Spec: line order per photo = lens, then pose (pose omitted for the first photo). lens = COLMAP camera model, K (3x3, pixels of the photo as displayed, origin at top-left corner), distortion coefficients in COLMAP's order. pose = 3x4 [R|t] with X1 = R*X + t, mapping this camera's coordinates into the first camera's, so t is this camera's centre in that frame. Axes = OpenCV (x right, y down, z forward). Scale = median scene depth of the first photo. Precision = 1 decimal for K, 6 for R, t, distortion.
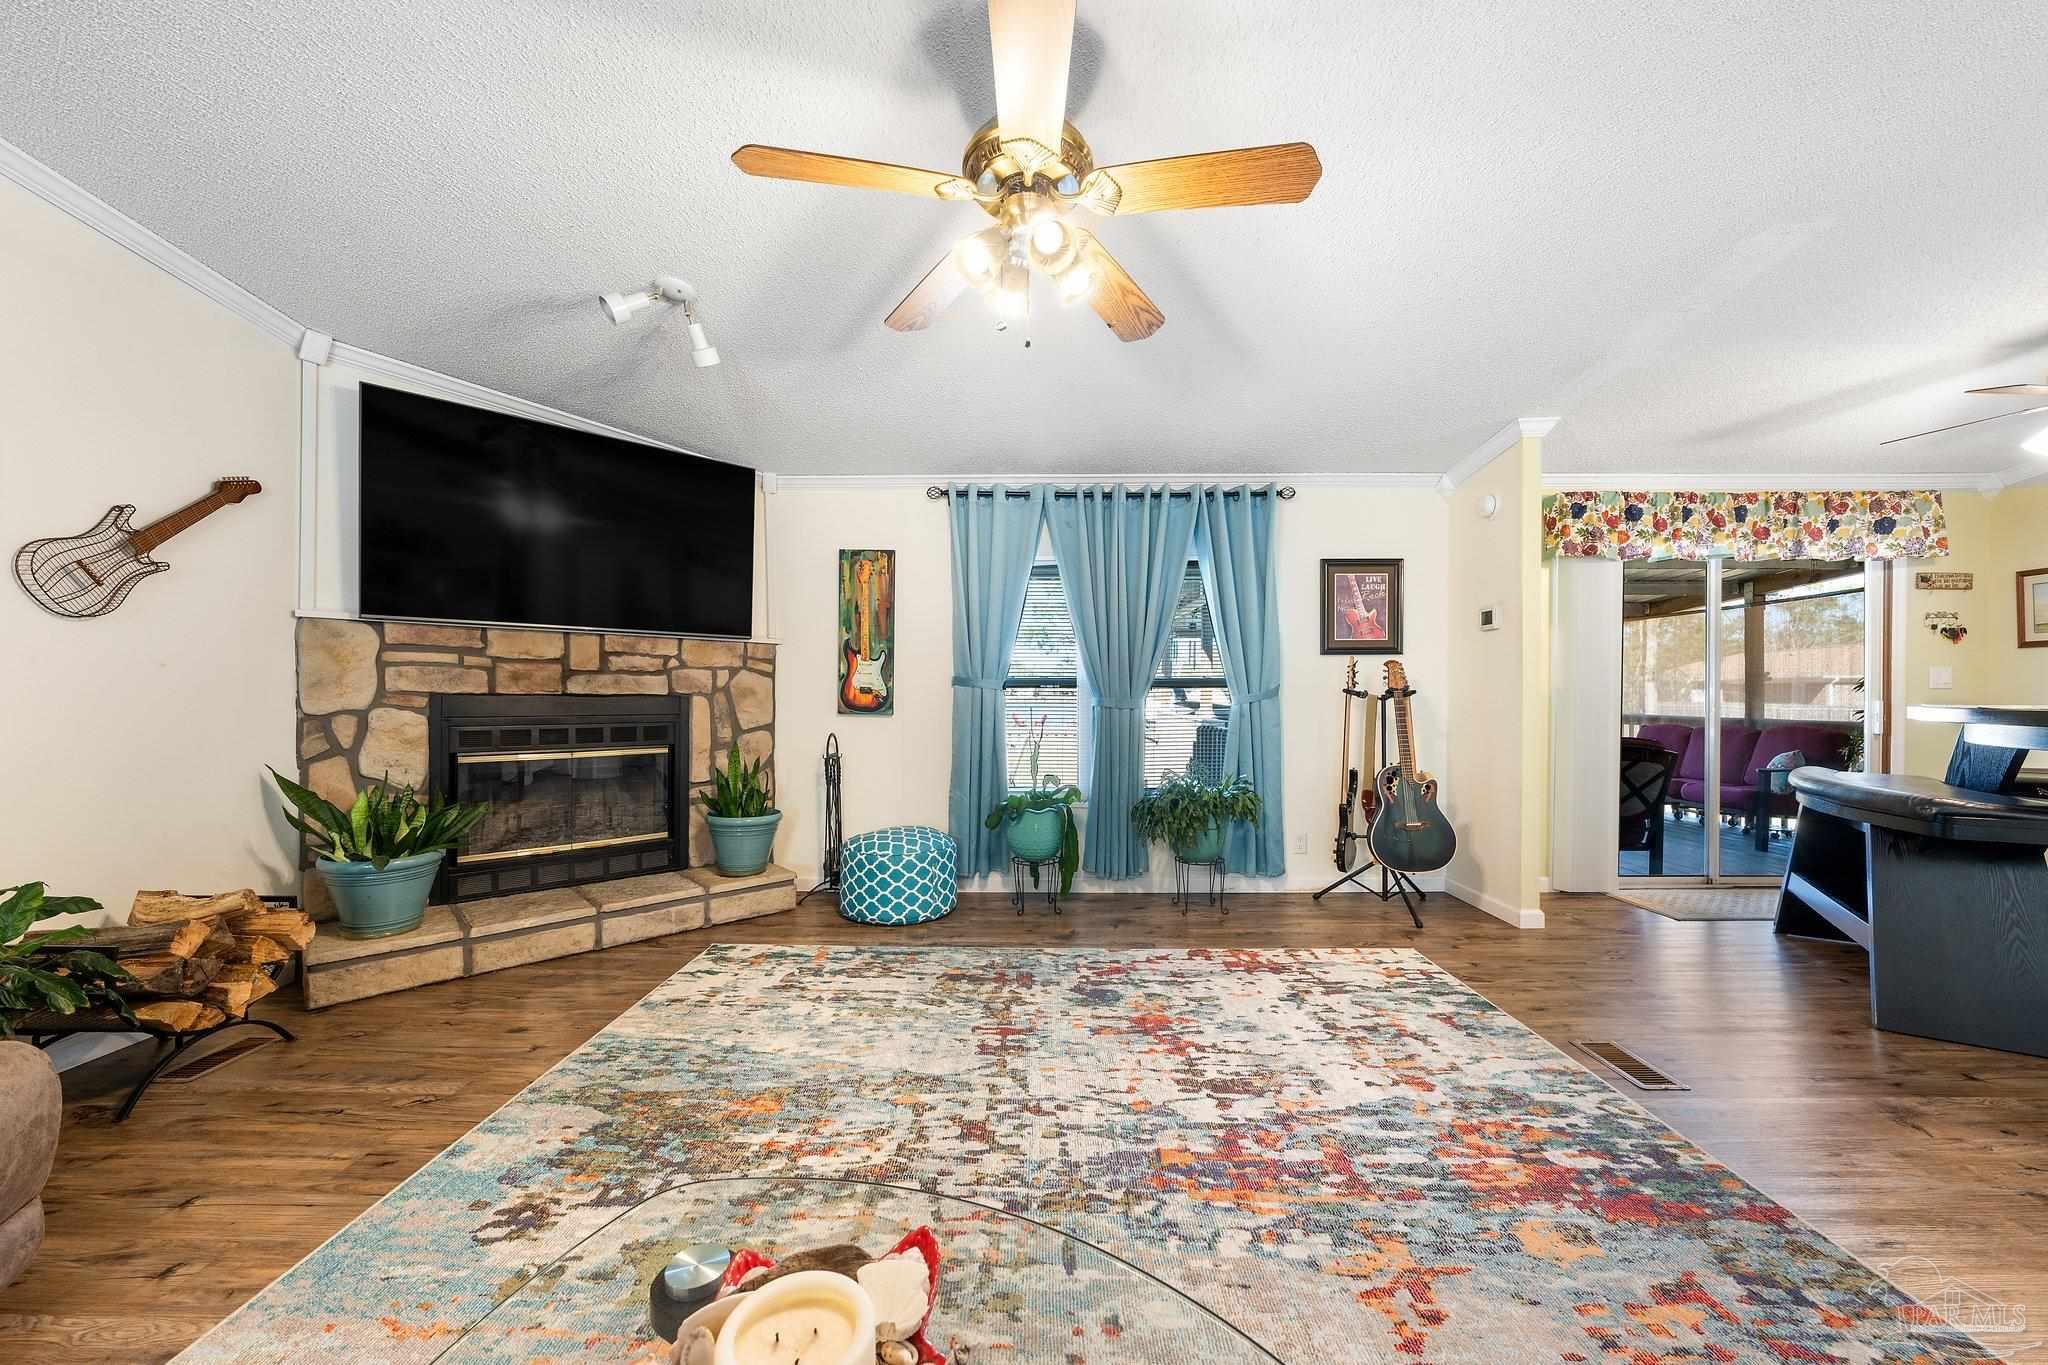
lens RADIAL K [[743.9, 0, 1031.9], [0, 743.9, 700.8], [0, 0, 1]] dist [-0.002853, -0.000160]
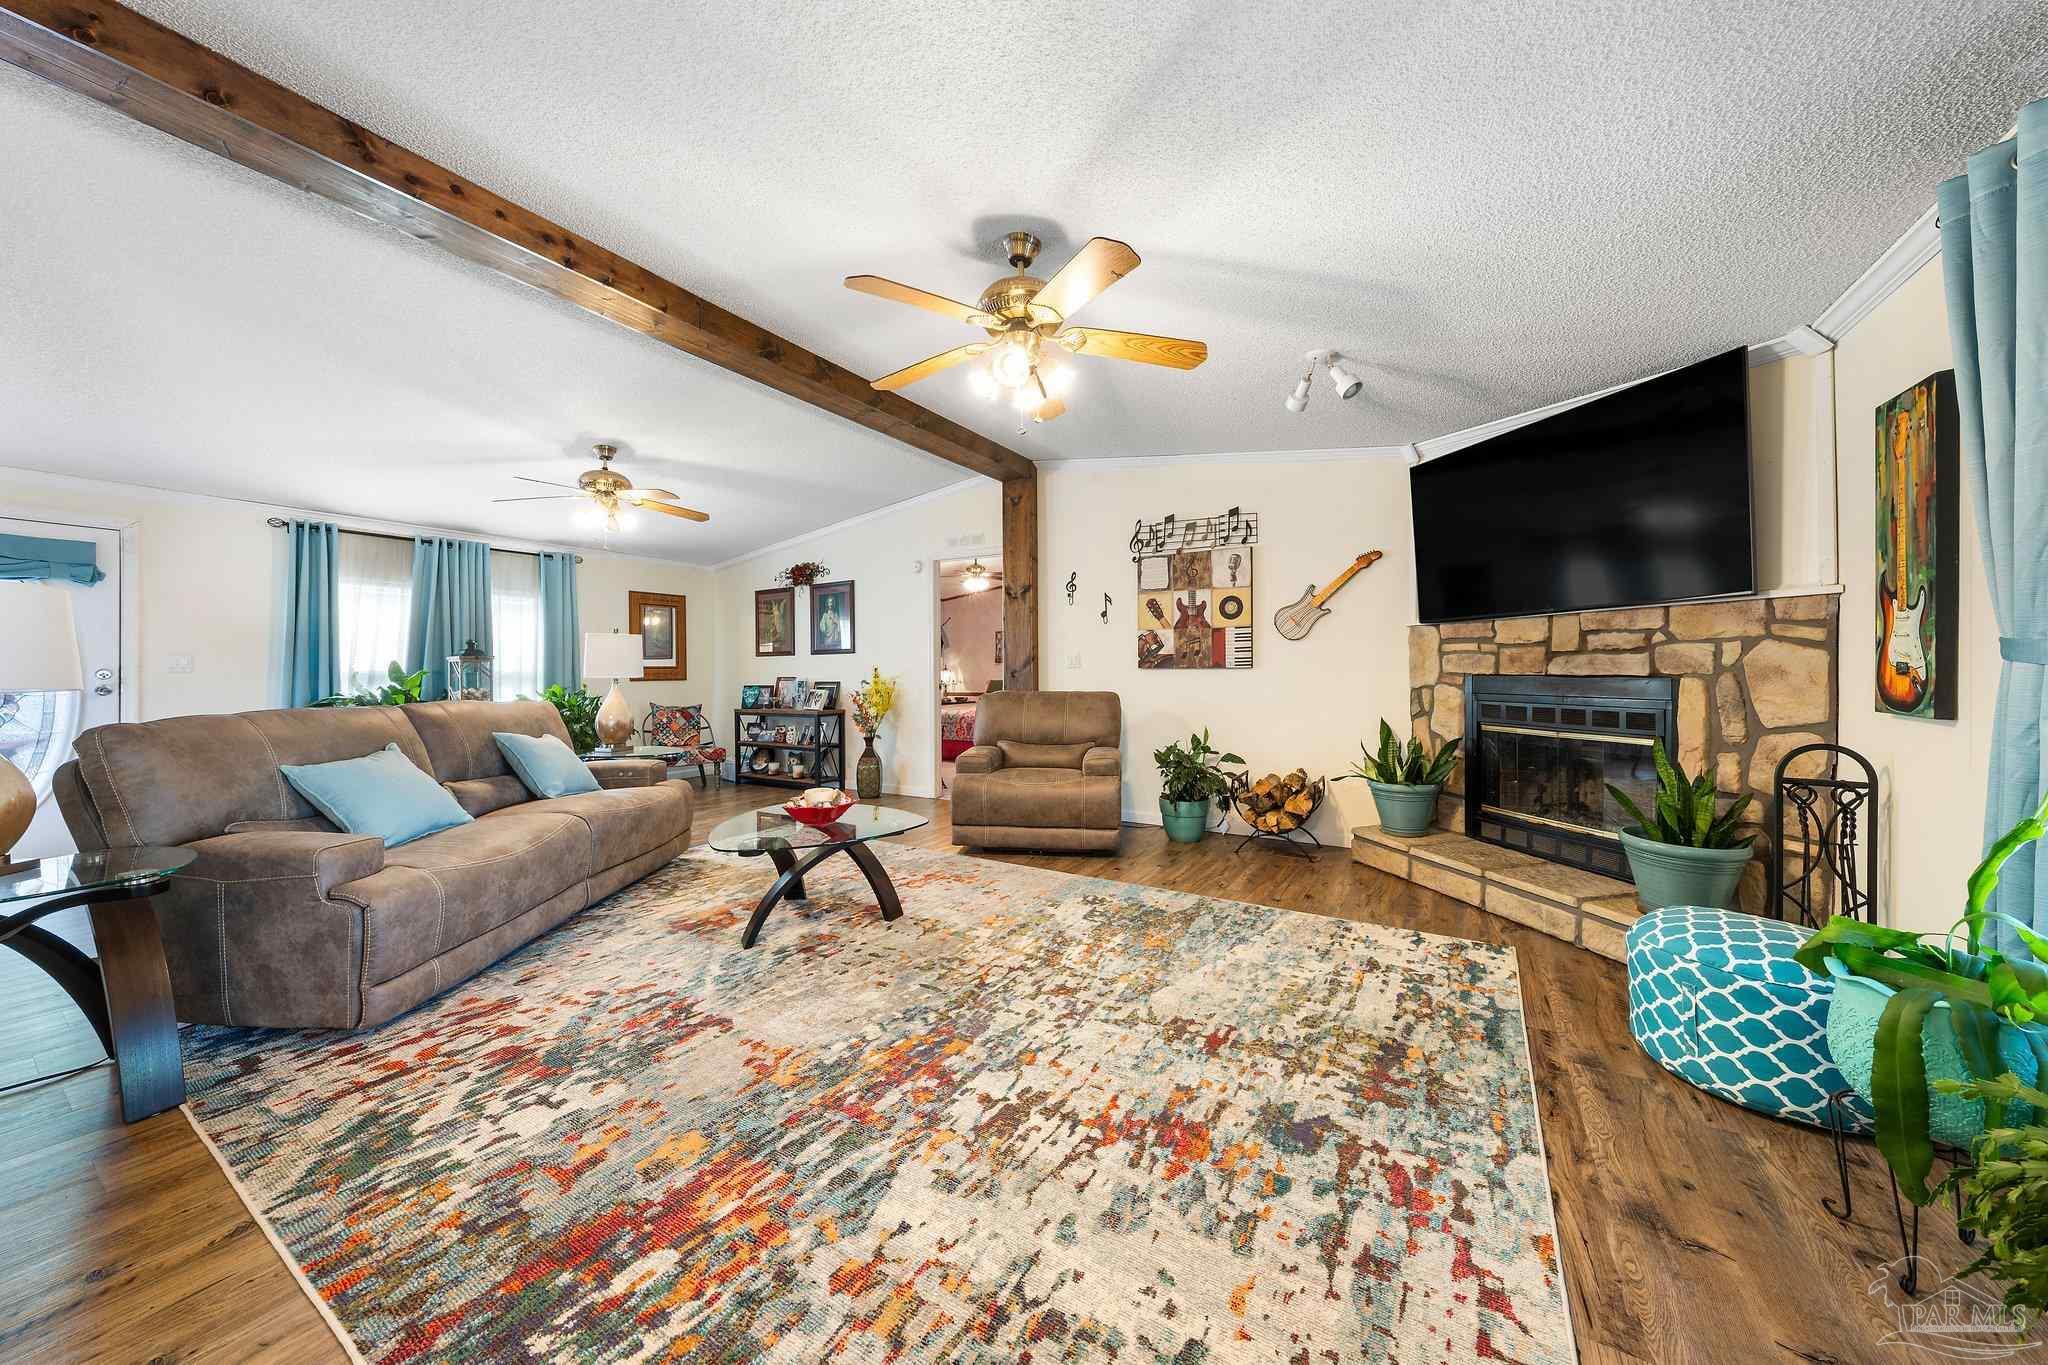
lens RADIAL K [[698.4, 0, 1028.8], [0, 698.4, 673.2], [0, 0, 1]] dist [-0.003670, -0.000236]
pose [[-0.511669, -0.000074, -0.859183, 0.527703], [-0.007198, 0.999965, 0.004201, -0.009285], [0.859153, 0.008334, -0.511652, 0.787002]]
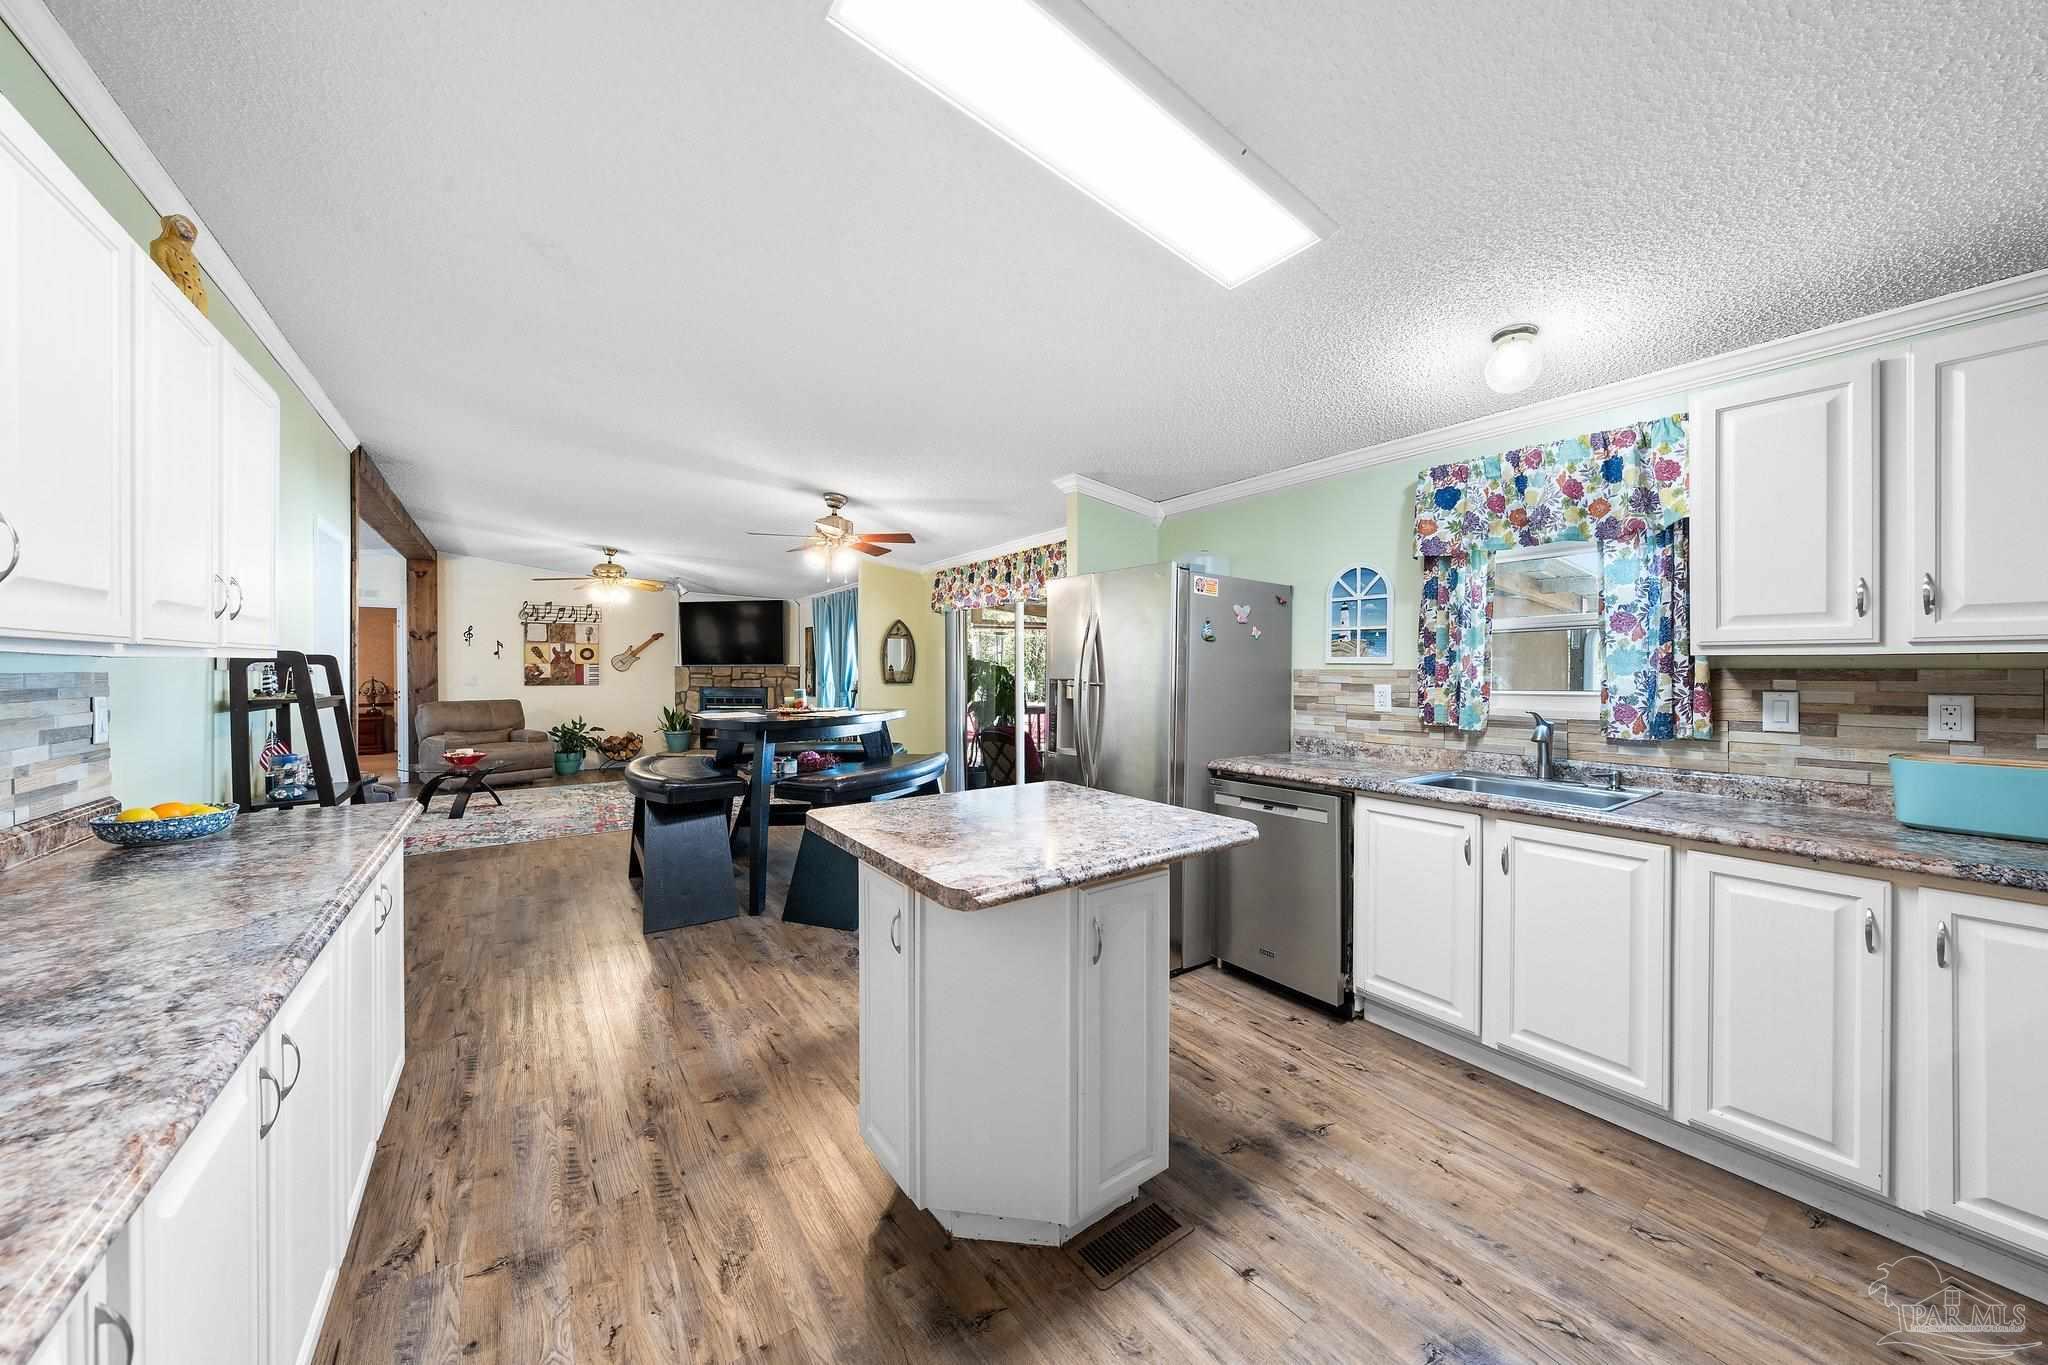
lens RADIAL K [[706.5, 0, 1032.8], [0, 706.5, 669.8], [0, 0, 1]] dist [-0.004533, -0.000091]
pose [[0.589918, -0.002968, -0.807458, 2.190800], [-0.004001, 0.999970, -0.006599, -0.058541], [0.807453, 0.007123, 0.589889, 0.262968]]
